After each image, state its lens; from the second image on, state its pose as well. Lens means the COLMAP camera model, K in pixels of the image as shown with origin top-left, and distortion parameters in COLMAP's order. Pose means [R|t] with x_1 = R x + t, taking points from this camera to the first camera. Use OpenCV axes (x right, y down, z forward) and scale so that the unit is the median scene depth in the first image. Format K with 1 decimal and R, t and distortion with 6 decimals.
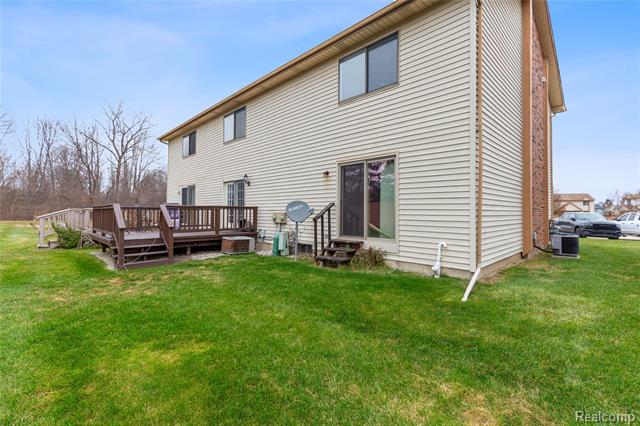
lens RADIAL K [[288.8, 0, 323.5], [0, 288.8, 211.3], [0, 0, 1]] dist [-0.001671, -0.000273]
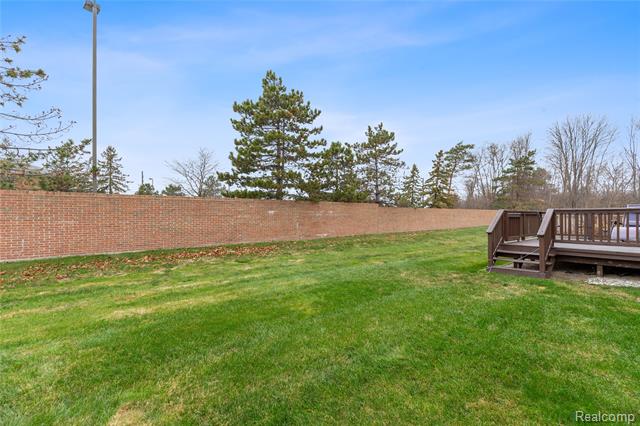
lens RADIAL K [[288.8, 0, 323.6], [0, 288.8, 214.7], [0, 0, 1]] dist [-0.001671, -0.000273]
pose [[-0.094928, -0.009953, -0.995434, 0.353337], [0.001291, 0.999948, -0.010121, 0.004329], [0.995483, -0.002246, -0.094910, 0.427365]]
